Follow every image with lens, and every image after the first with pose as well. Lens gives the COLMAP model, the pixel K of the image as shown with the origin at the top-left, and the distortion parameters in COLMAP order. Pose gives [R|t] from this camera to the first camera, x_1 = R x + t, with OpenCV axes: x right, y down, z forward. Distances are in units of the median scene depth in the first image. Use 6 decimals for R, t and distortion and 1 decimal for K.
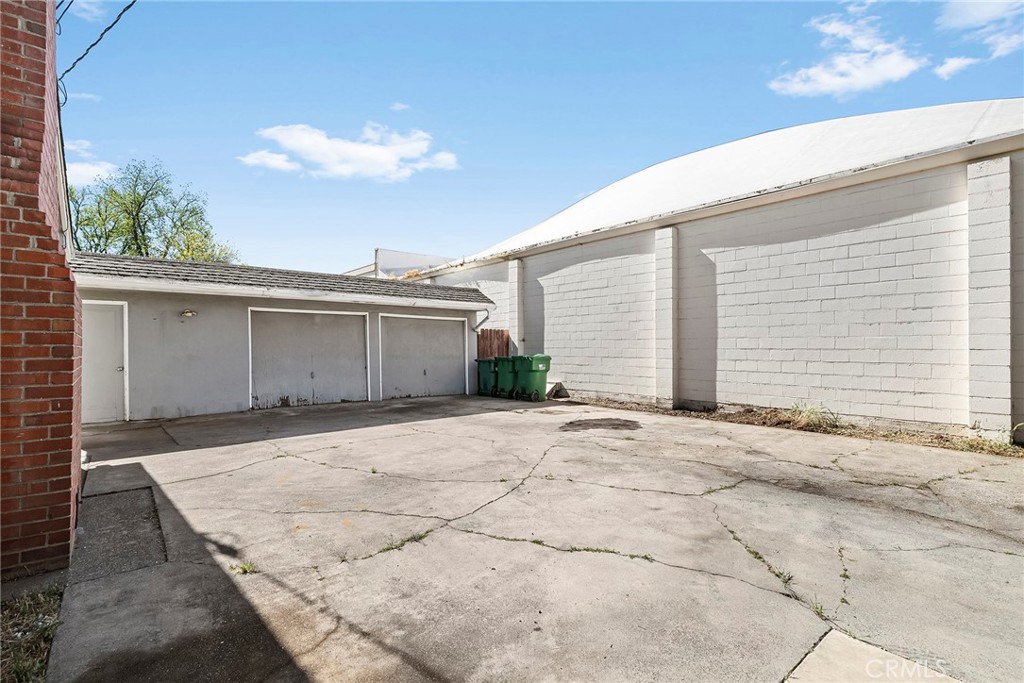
lens RADIAL K [[480.9, 0, 512.0], [0, 480.9, 341.5], [0, 0, 1]] dist [-0.003565, 0.000894]
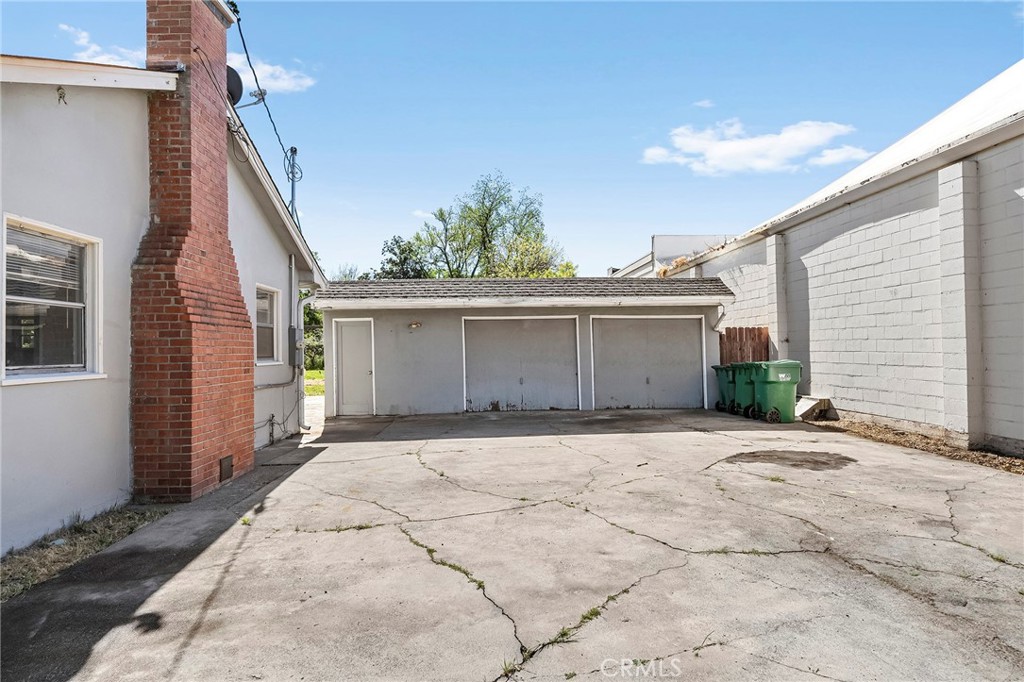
lens RADIAL K [[575.5, 0, 512.0], [0, 575.5, 341.0], [0, 0, 1]] dist [-0.000850, 0.001254]
pose [[0.797277, -0.017229, -0.603367, 0.290994], [0.019581, 0.999805, -0.002676, -0.010438], [0.603296, -0.009681, 0.797459, 0.033015]]
